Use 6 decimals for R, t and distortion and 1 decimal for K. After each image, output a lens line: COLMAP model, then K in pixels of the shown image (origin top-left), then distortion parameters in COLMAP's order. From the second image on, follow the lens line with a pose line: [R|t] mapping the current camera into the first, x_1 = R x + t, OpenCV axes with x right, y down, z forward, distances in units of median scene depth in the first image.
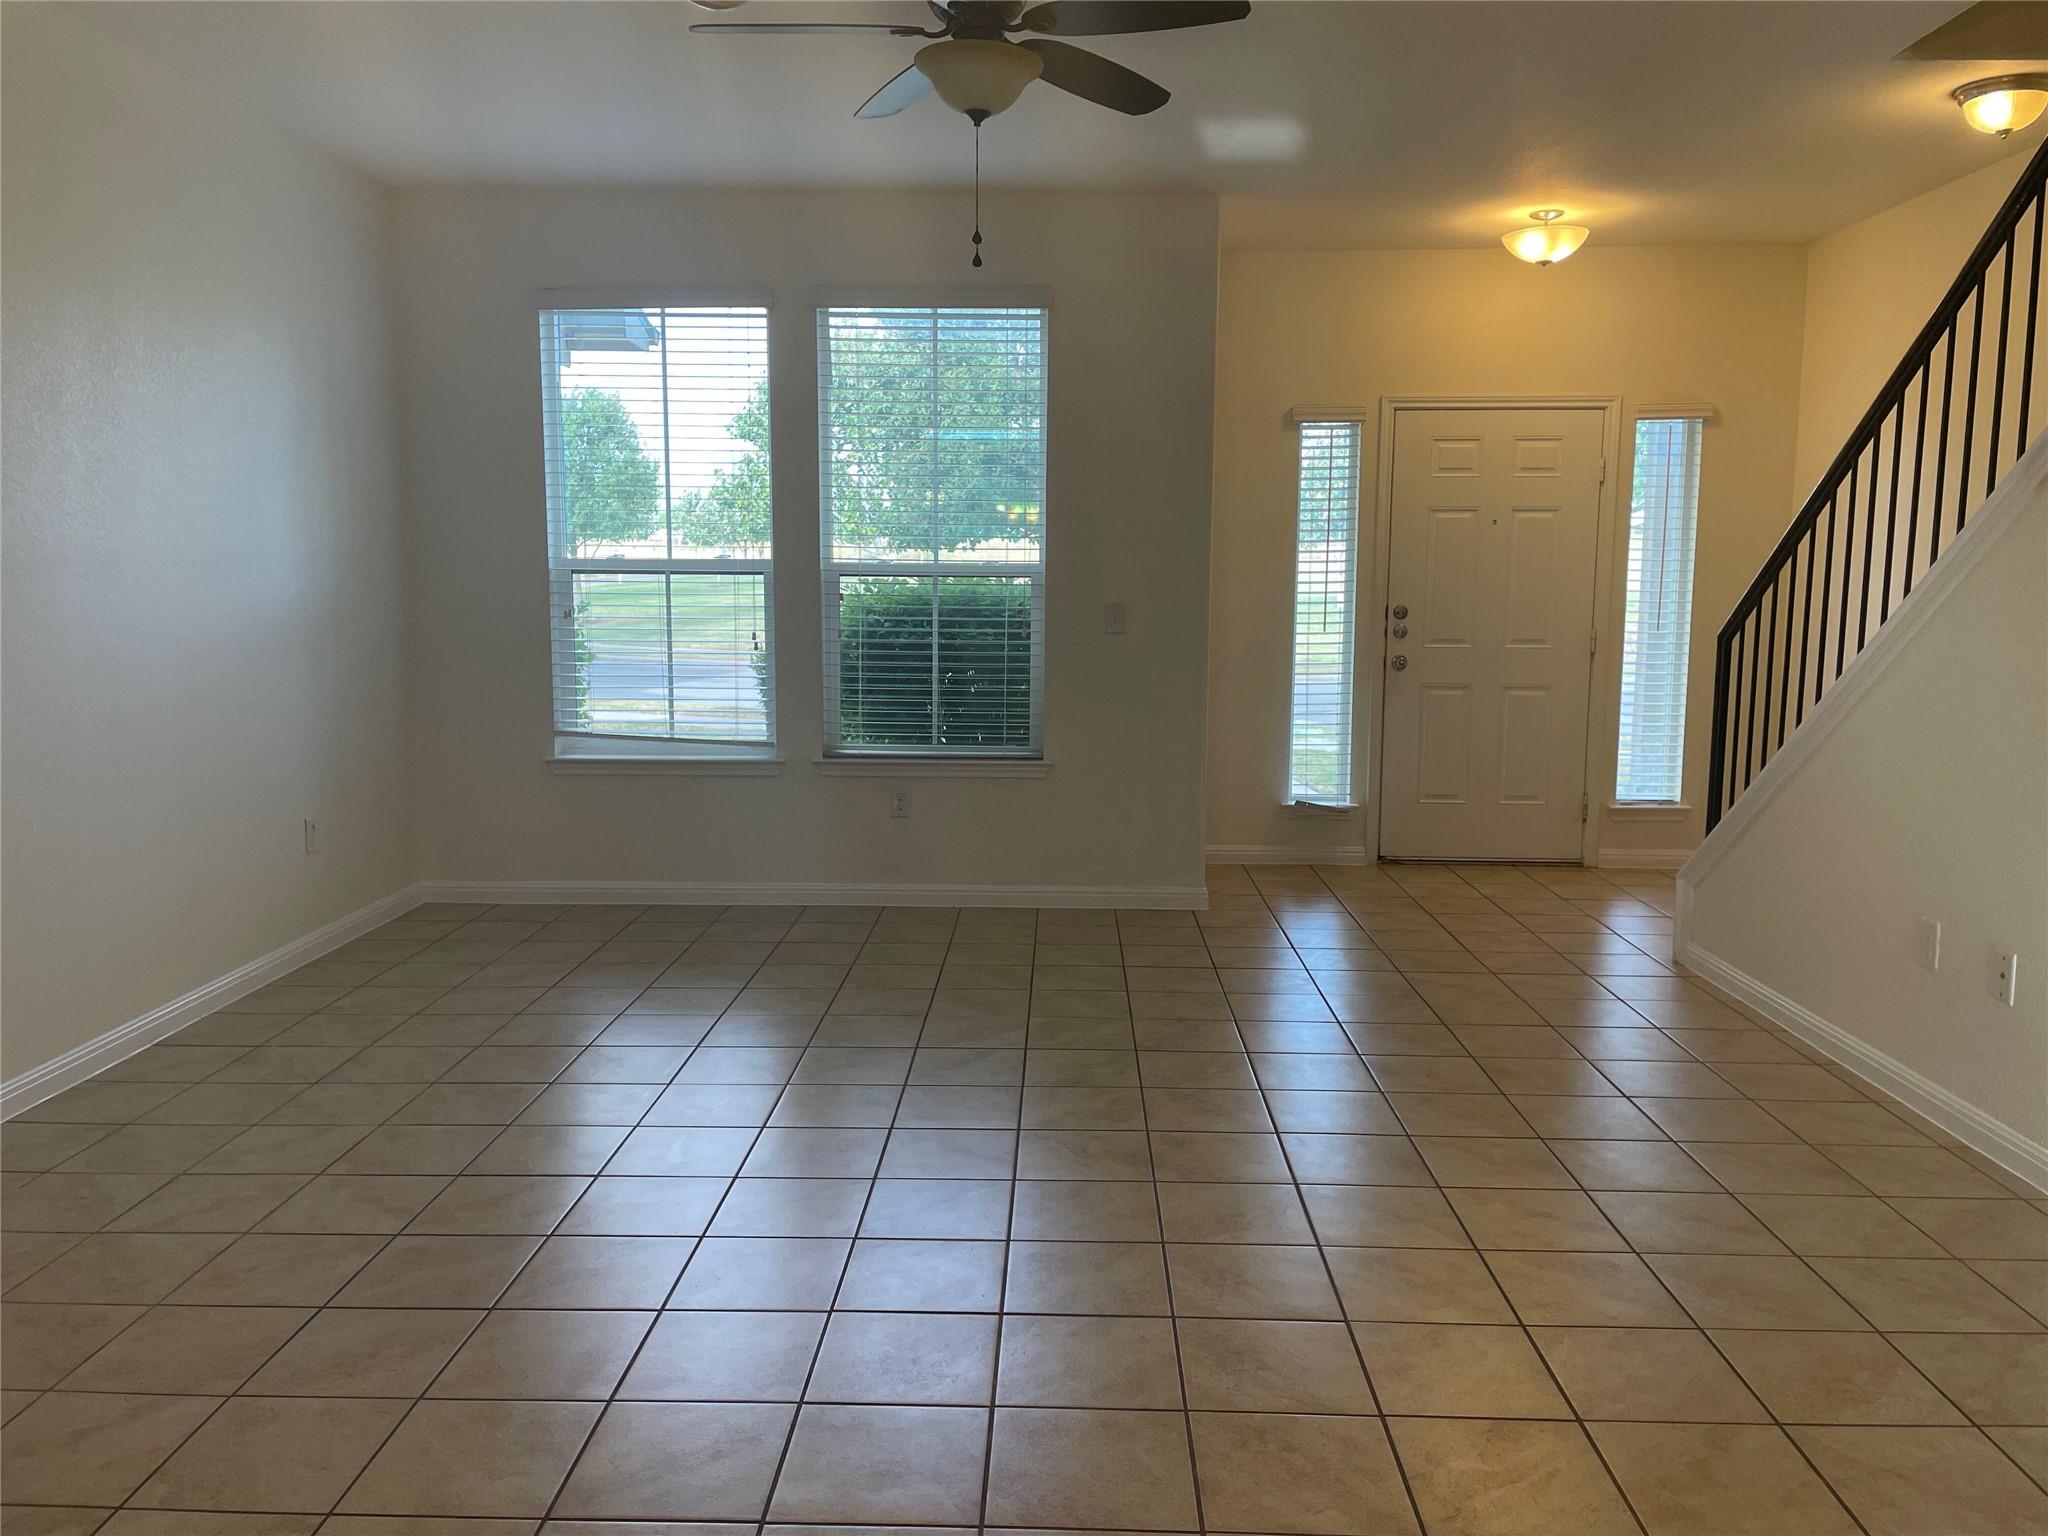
lens RADIAL K [[1545.4, 0, 1023.9], [0, 1545.4, 756.7], [0, 0, 1]] dist [0.074031, -0.076931]
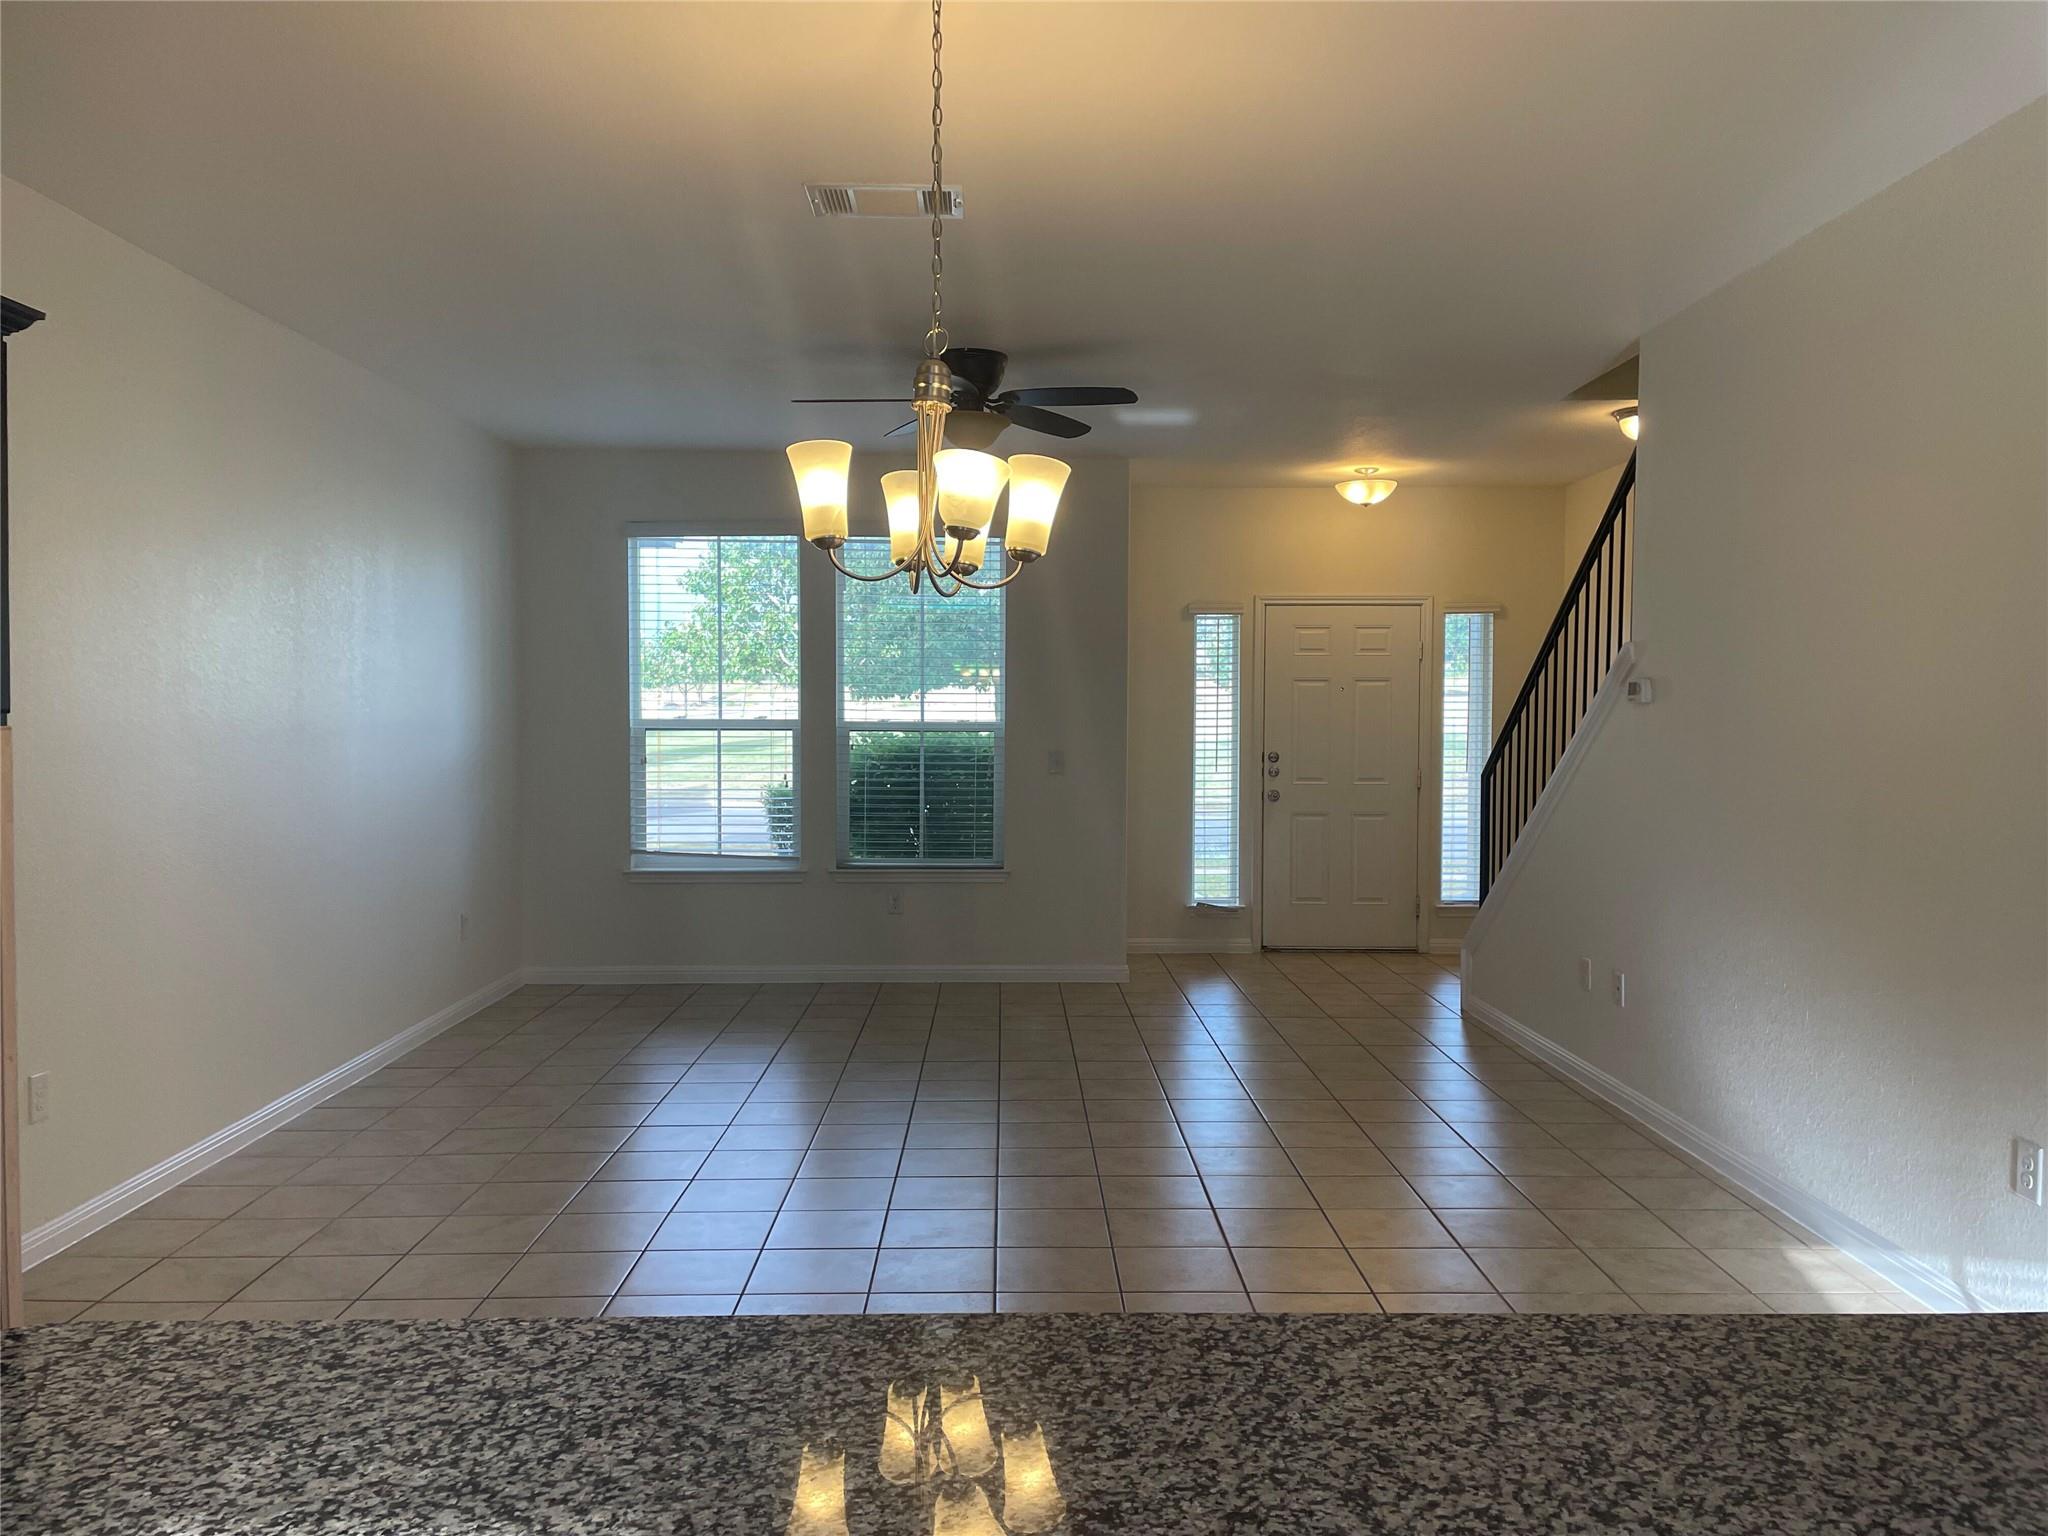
lens RADIAL K [[1545.4, 0, 1028.3], [0, 1545.4, 762.7], [0, 0, 1]] dist [0.074031, -0.076931]
pose [[0.999014, -0.003073, 0.044298, -0.024395], [0.006852, 0.996322, -0.085418, 0.024335], [-0.043872, 0.085637, 0.995360, -0.323671]]
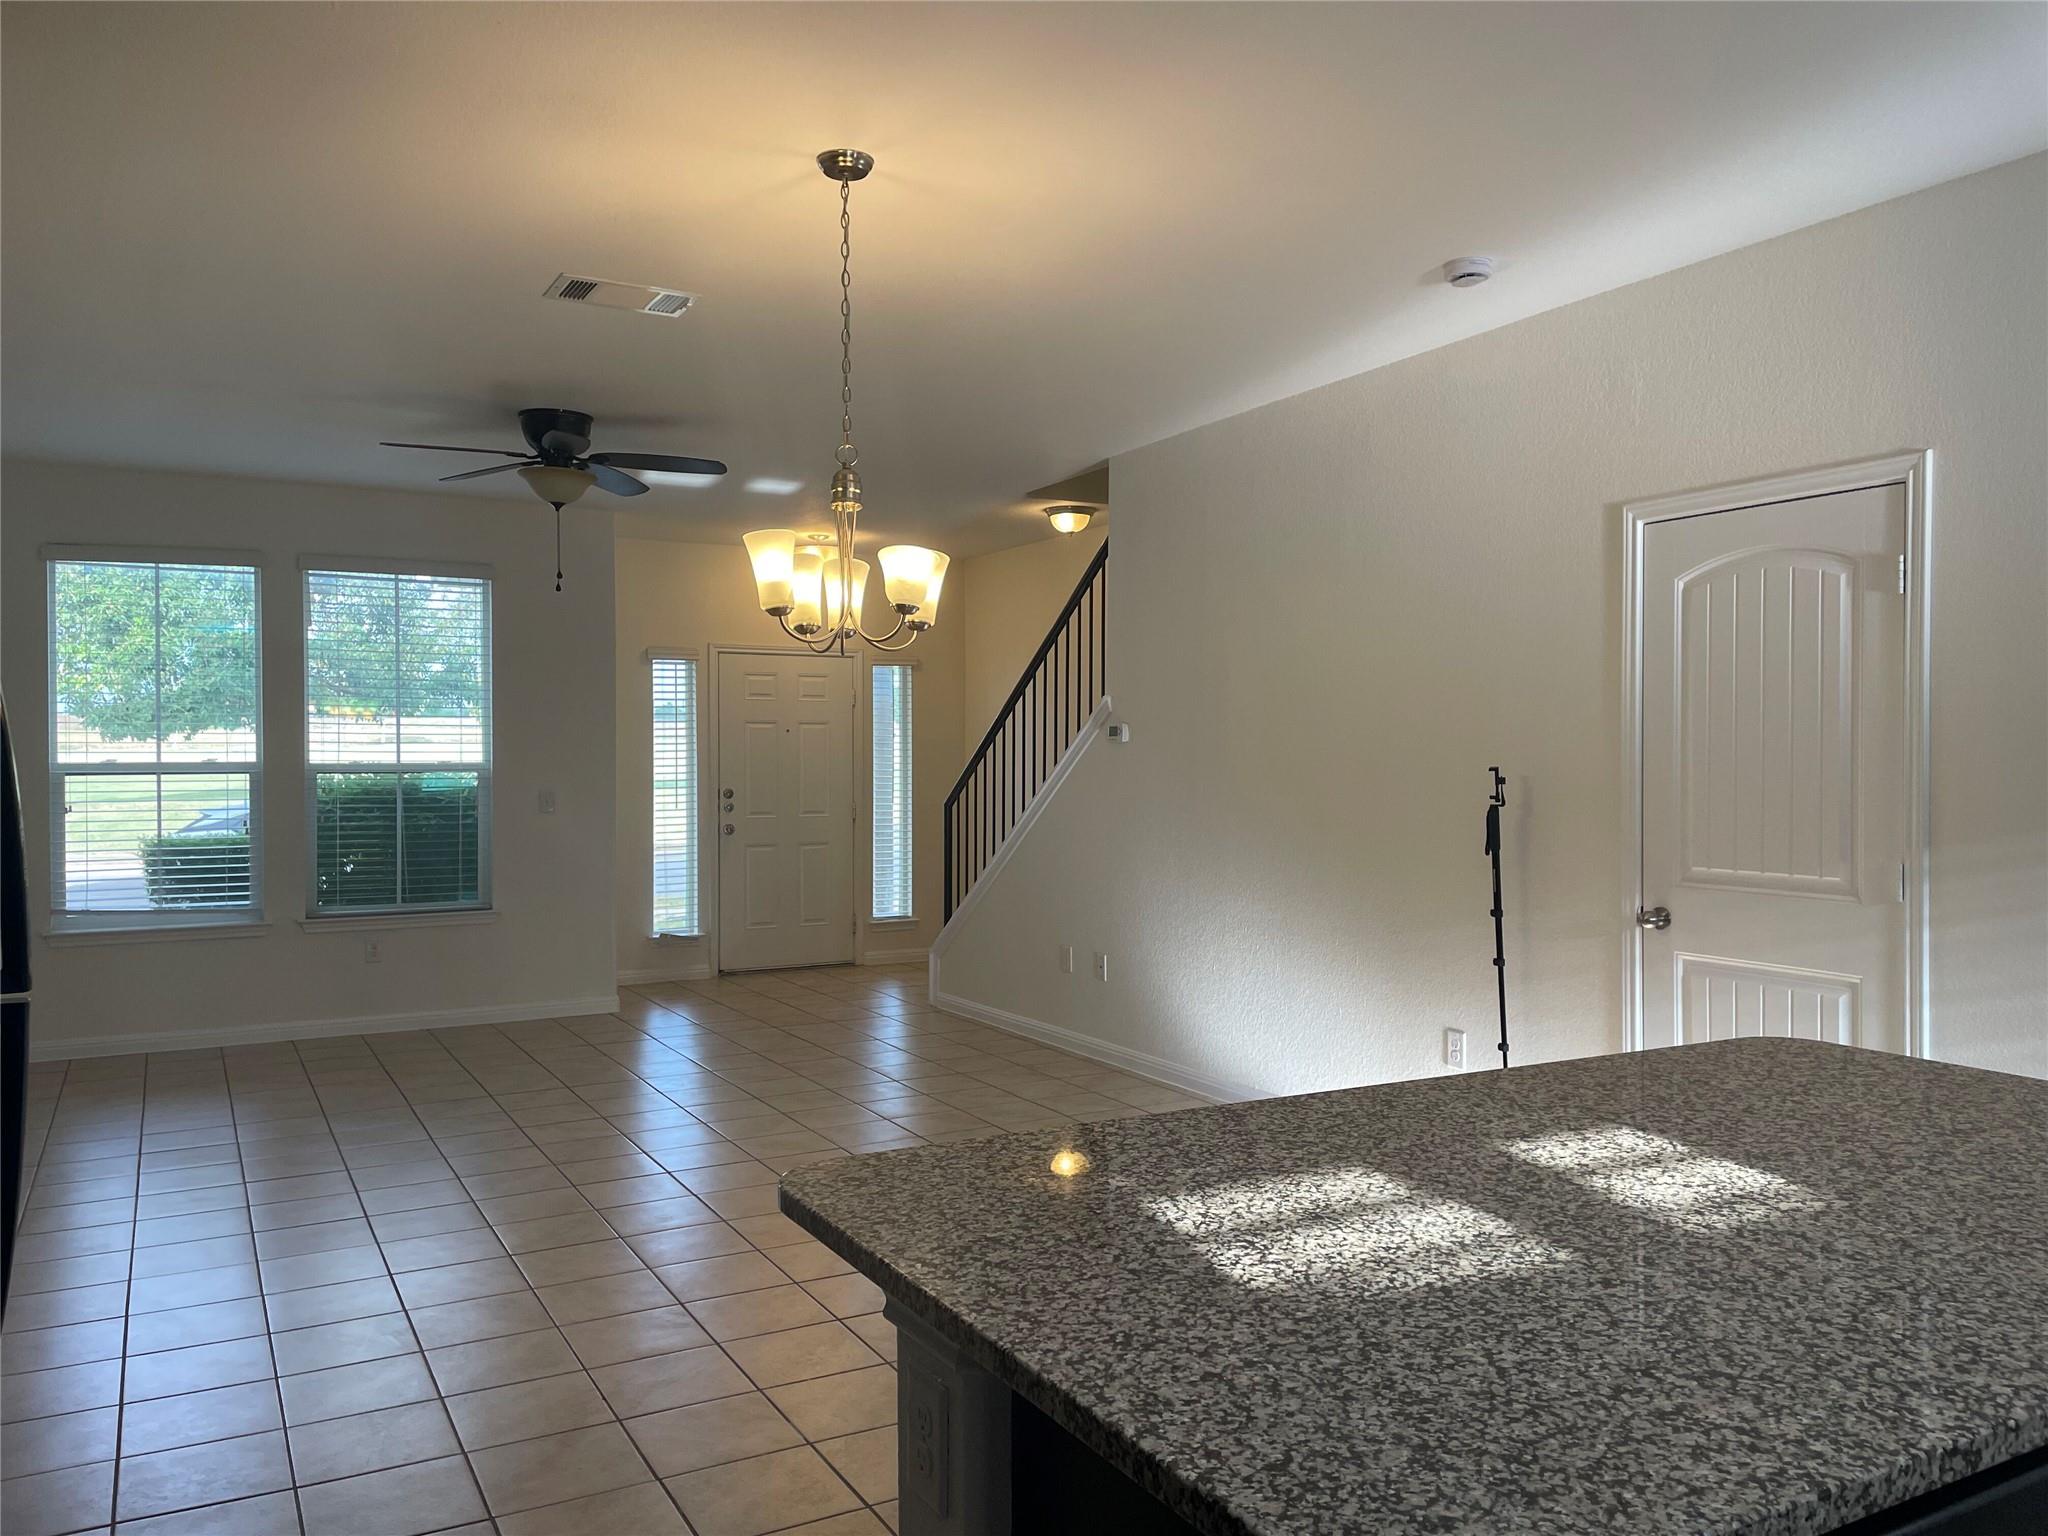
lens RADIAL K [[1545.4, 0, 1035.8], [0, 1545.4, 761.1], [0, 0, 1]] dist [0.074031, -0.076931]
pose [[0.861586, -0.009467, 0.507523, -0.259642], [0.067074, 0.993182, -0.095341, 0.034224], [-0.503160, 0.116186, 0.856347, -0.392698]]
